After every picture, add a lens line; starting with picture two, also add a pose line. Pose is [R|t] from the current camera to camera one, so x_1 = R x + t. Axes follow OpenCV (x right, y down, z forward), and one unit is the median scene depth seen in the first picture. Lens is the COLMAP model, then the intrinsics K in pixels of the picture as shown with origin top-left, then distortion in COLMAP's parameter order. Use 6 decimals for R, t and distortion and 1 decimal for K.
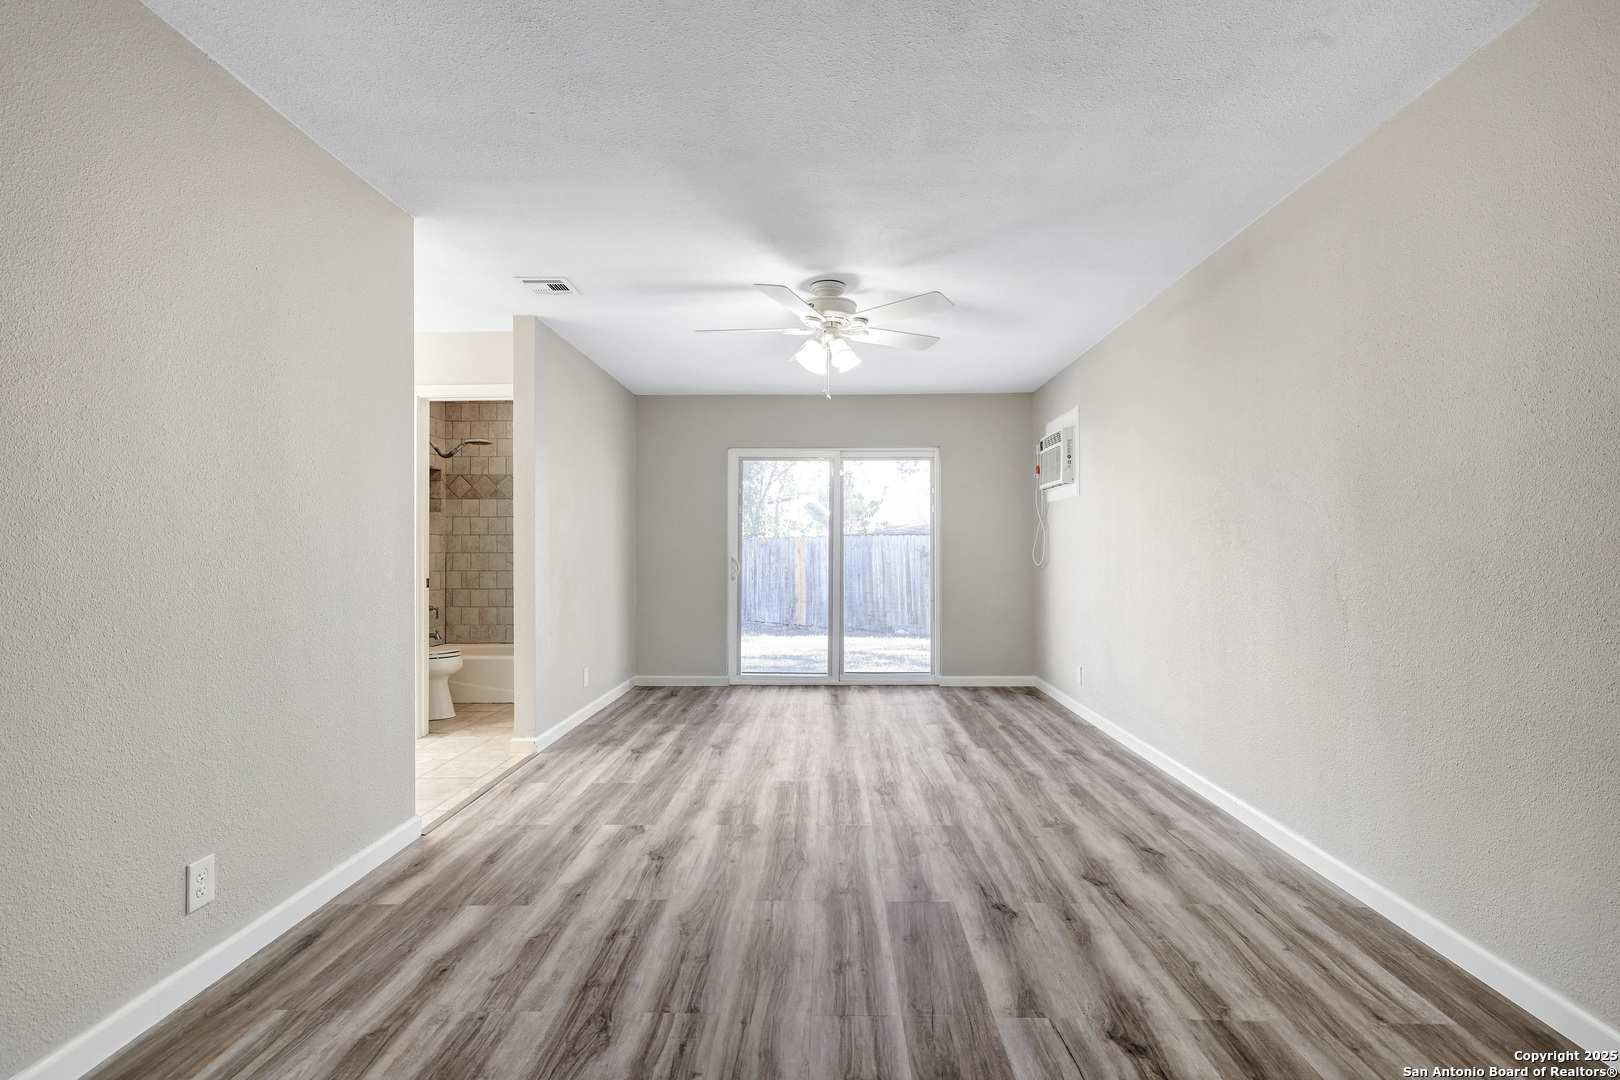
lens RADIAL K [[739.2, 0, 810.5], [0, 739.2, 544.0], [0, 0, 1]] dist [-0.000076, 0.001068]
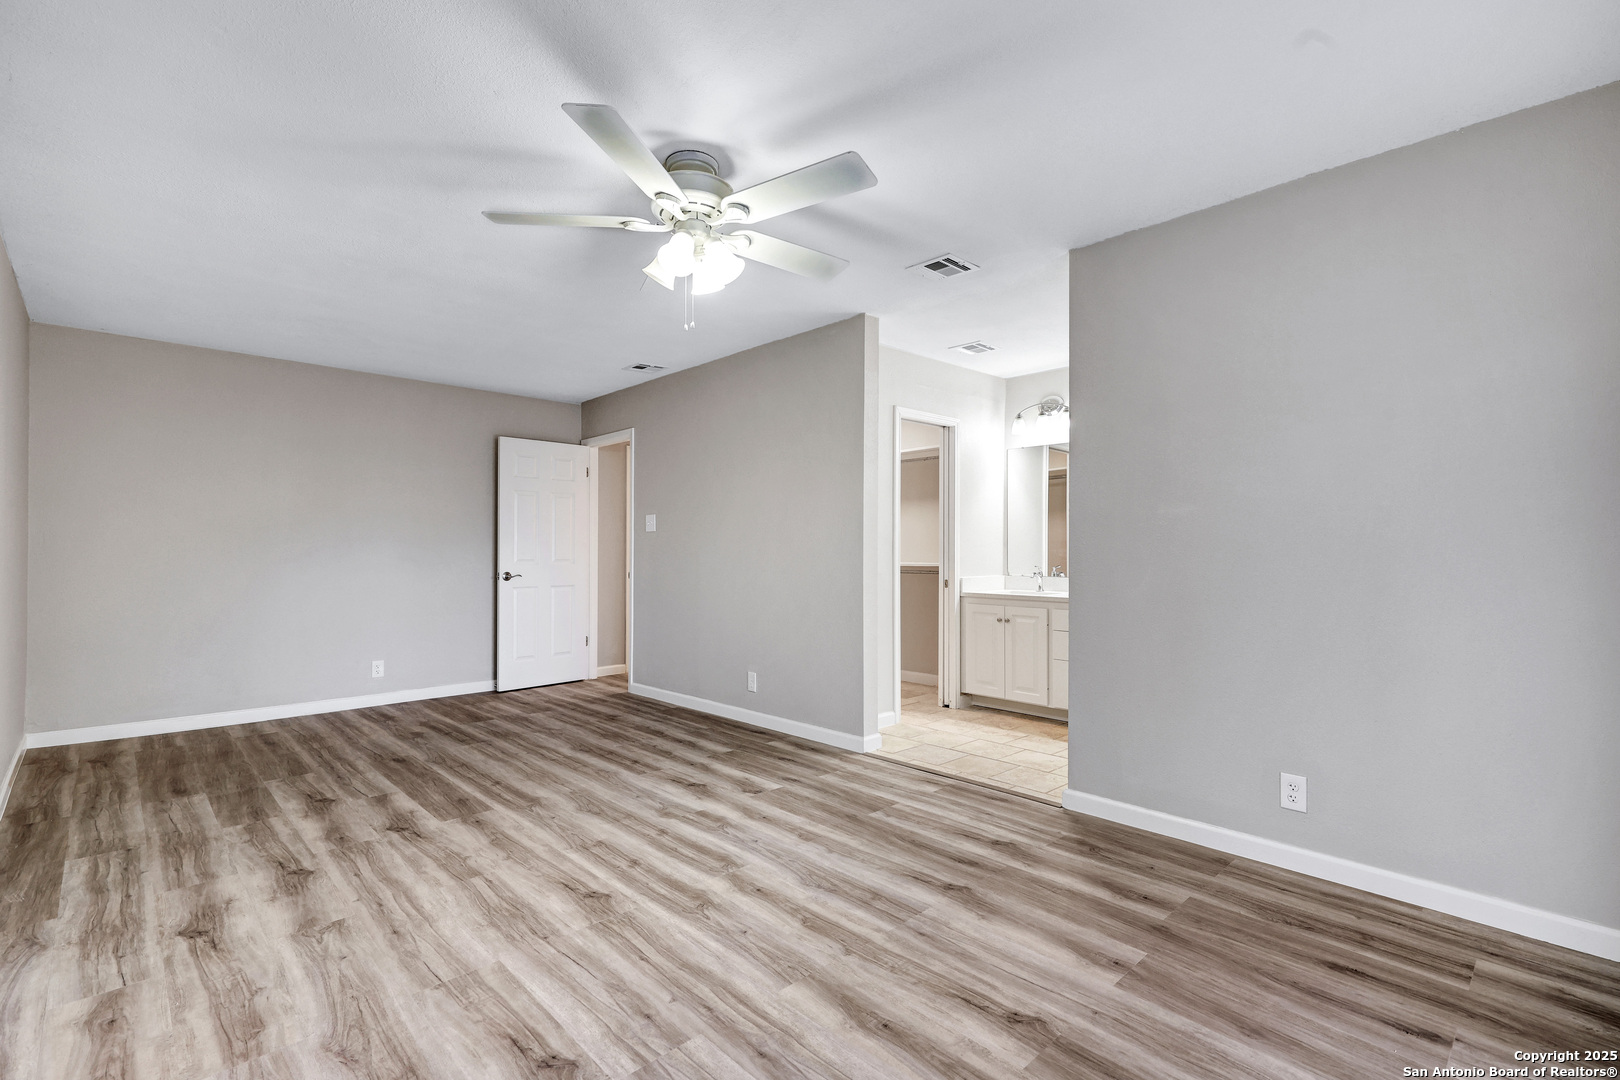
lens RADIAL K [[739.2, 0, 812.5], [0, 739.2, 545.3], [0, 0, 1]] dist [-0.000076, 0.001068]
pose [[-0.706711, -0.000723, -0.707502, 0.567754], [0.007460, 0.999936, -0.008473, 0.014599], [0.707463, -0.011266, -0.706660, 2.079218]]
